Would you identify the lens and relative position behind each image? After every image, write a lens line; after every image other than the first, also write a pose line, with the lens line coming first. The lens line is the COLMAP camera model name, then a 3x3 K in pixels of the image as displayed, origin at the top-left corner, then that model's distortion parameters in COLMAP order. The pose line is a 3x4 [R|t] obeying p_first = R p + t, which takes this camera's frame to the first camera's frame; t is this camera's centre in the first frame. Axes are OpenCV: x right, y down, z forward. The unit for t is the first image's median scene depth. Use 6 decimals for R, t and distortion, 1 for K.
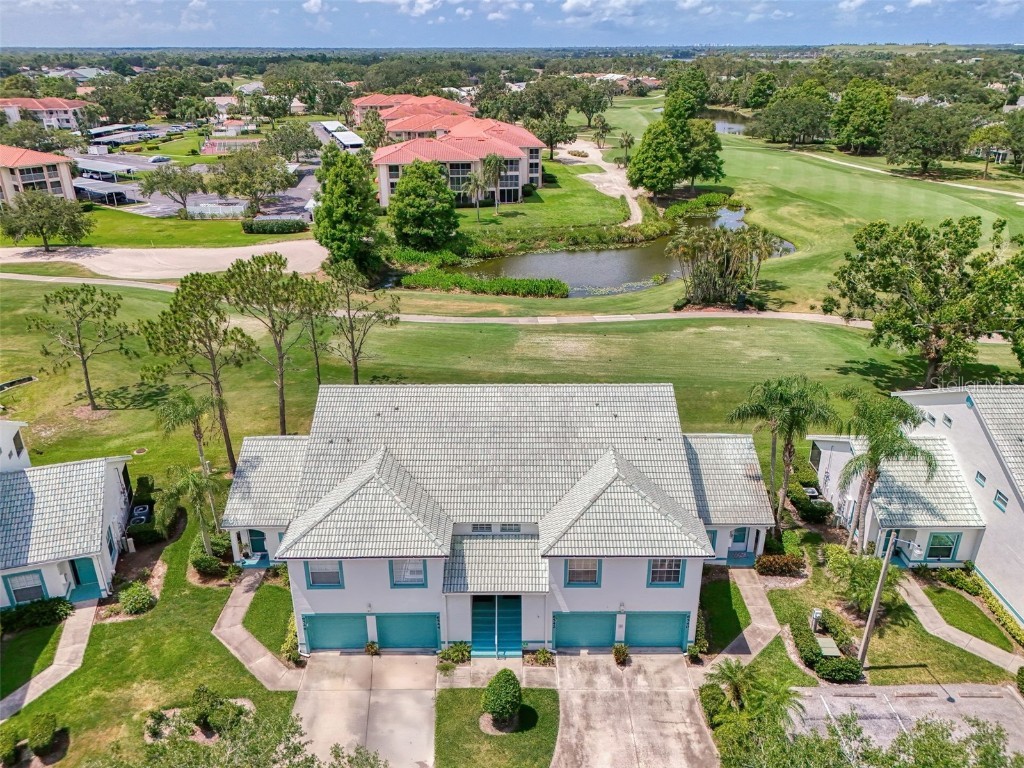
lens RADIAL K [[764.0, 0, 512.0], [0, 764.0, 384.0], [0, 0, 1]] dist [0.046090, -0.032497]
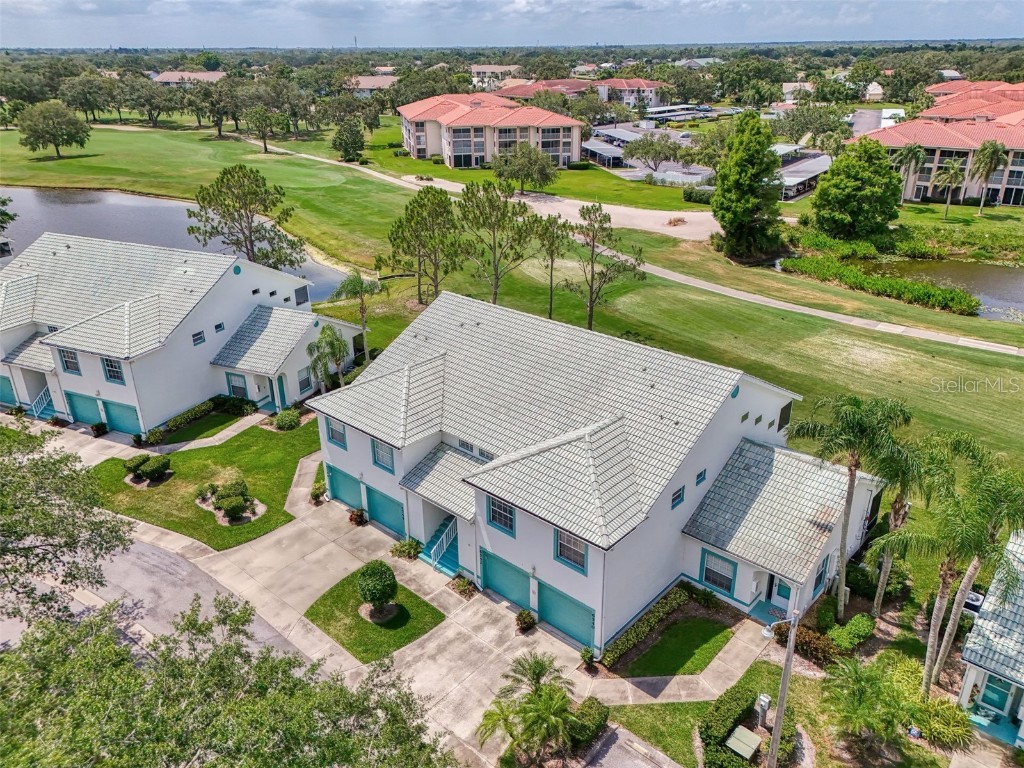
lens RADIAL K [[757.3, 0, 510.4], [0, 757.3, 385.5], [0, 0, 1]] dist [0.072279, -0.069902]
pose [[0.740229, 0.268575, -0.616383, 0.345000], [-0.262249, 0.959474, 0.103129, -0.003519], [0.619102, 0.085307, 0.780664, 0.144346]]
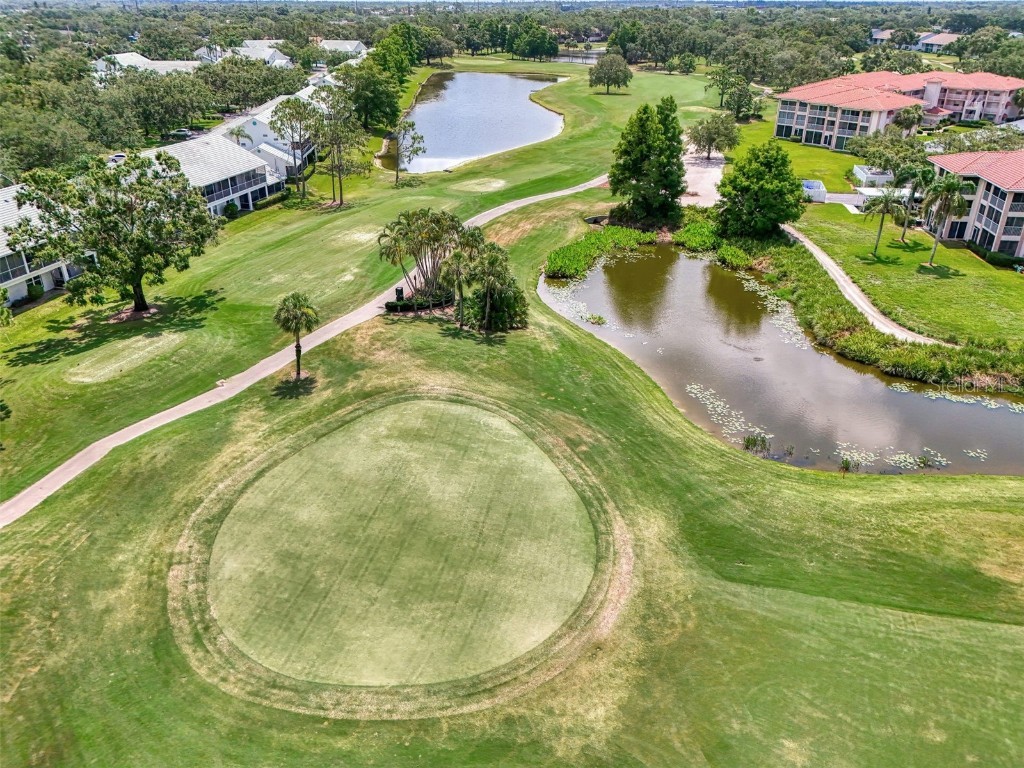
lens RADIAL K [[757.3, 0, 510.4], [0, 757.3, 385.5], [0, 0, 1]] dist [0.072279, -0.069902]
pose [[-0.251586, 0.436163, -0.863983, 1.441784], [-0.390234, 0.771201, 0.502957, -0.699185], [0.885676, 0.463693, -0.023818, 1.555803]]
